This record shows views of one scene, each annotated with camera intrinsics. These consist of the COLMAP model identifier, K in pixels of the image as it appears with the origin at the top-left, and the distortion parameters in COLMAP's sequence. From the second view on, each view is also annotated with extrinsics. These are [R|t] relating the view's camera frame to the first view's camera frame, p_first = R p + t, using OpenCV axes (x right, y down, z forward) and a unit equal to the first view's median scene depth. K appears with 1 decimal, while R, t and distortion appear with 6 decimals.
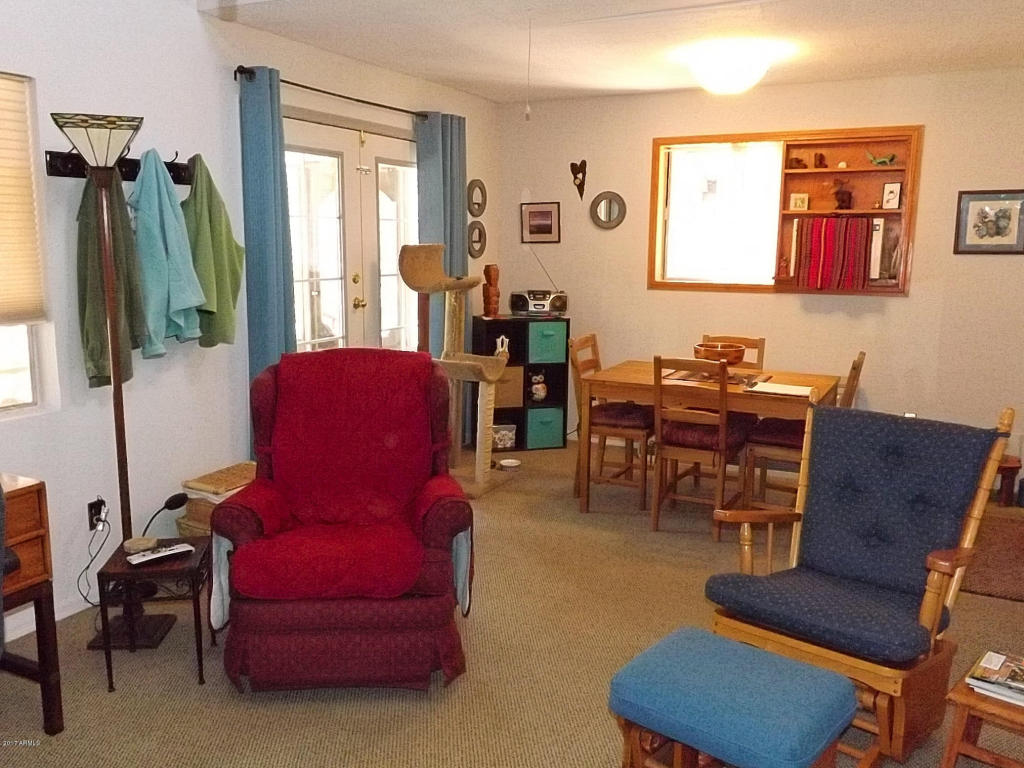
lens RADIAL K [[848.9, 0, 506.0], [0, 848.9, 383.6], [0, 0, 1]] dist [0.011614, -0.003349]
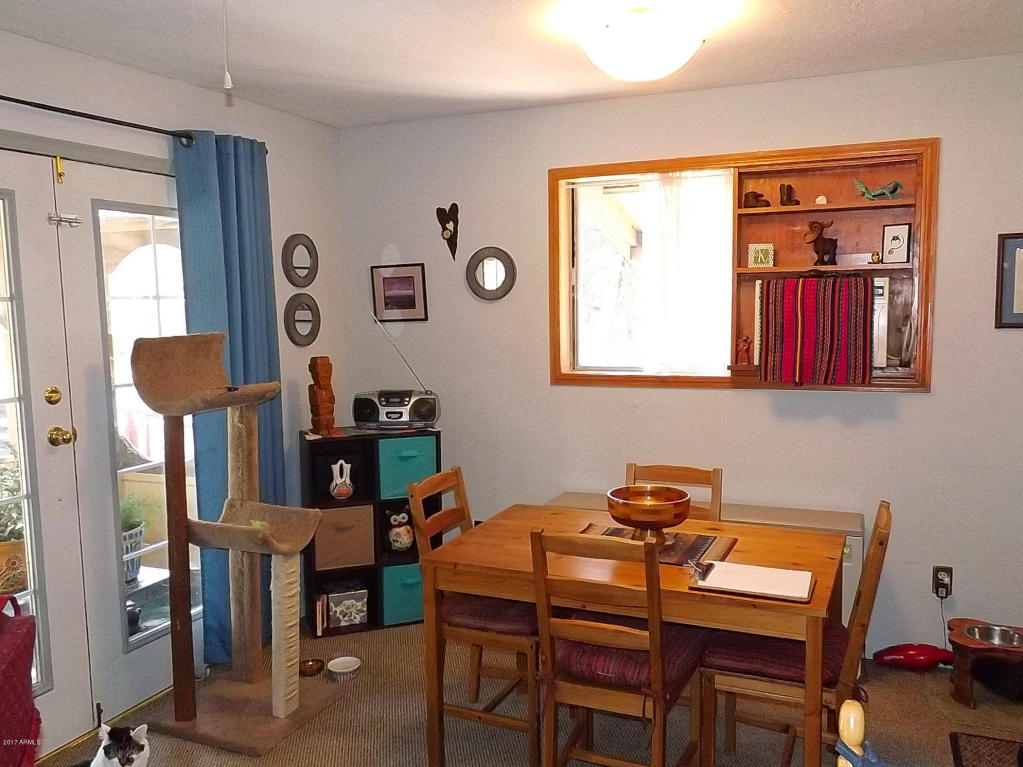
lens RADIAL K [[848.1, 0, 516.7], [0, 848.1, 382.5], [0, 0, 1]] dist [0.011614, -0.003349]
pose [[0.997898, -0.031420, 0.056676, 0.108442], [0.035225, 0.997102, -0.067436, -0.073672], [-0.054393, 0.069291, 0.996113, 0.342624]]
